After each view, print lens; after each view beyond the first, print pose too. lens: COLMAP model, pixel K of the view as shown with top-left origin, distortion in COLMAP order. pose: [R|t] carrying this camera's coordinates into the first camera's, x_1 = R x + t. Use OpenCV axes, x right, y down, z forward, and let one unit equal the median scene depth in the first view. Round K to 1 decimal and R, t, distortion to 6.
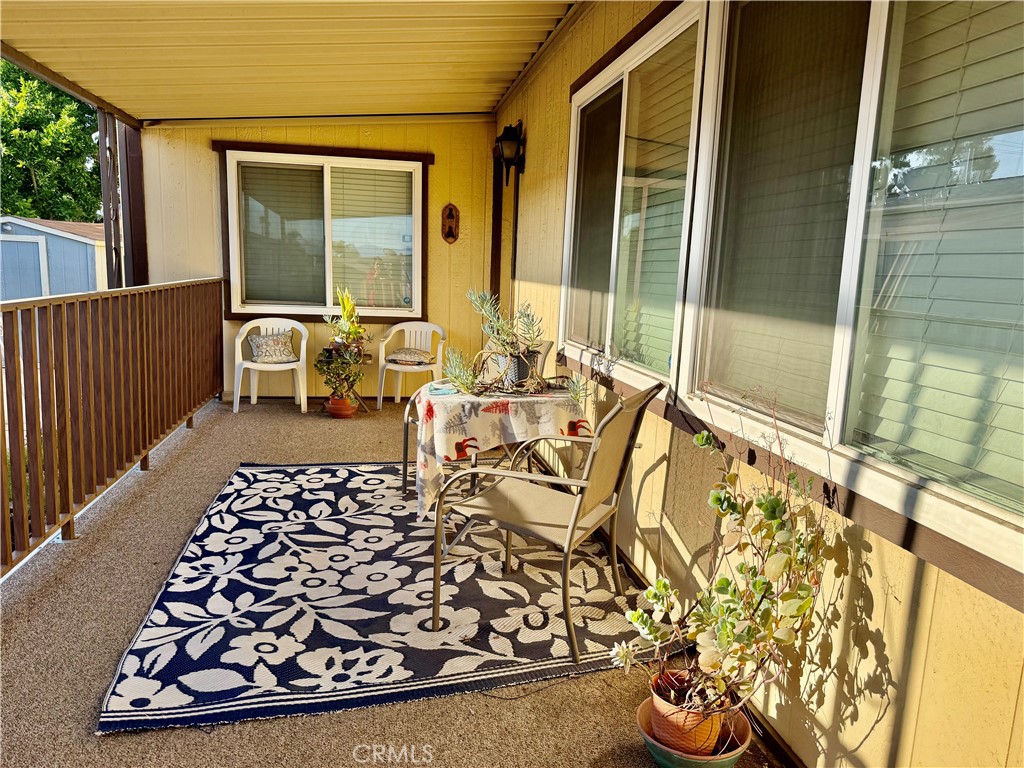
lens RADIAL K [[734.7, 0, 512.0], [0, 734.7, 384.0], [0, 0, 1]] dist [0.098197, -0.082150]
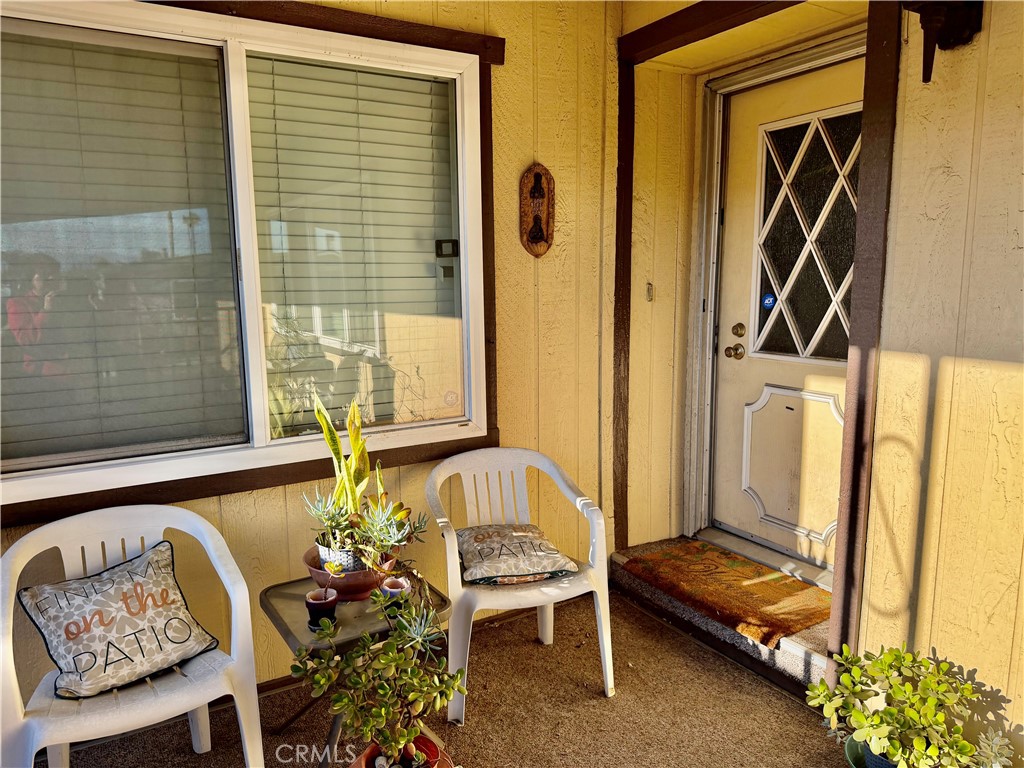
lens RADIAL K [[734.7, 0, 512.0], [0, 734.7, 384.0], [0, 0, 1]] dist [0.098197, -0.082150]
pose [[0.940891, -0.101340, 0.323193, -0.245470], [0.101946, 0.994675, 0.015100, -0.126743], [-0.323002, 0.018741, 0.946213, 0.610471]]
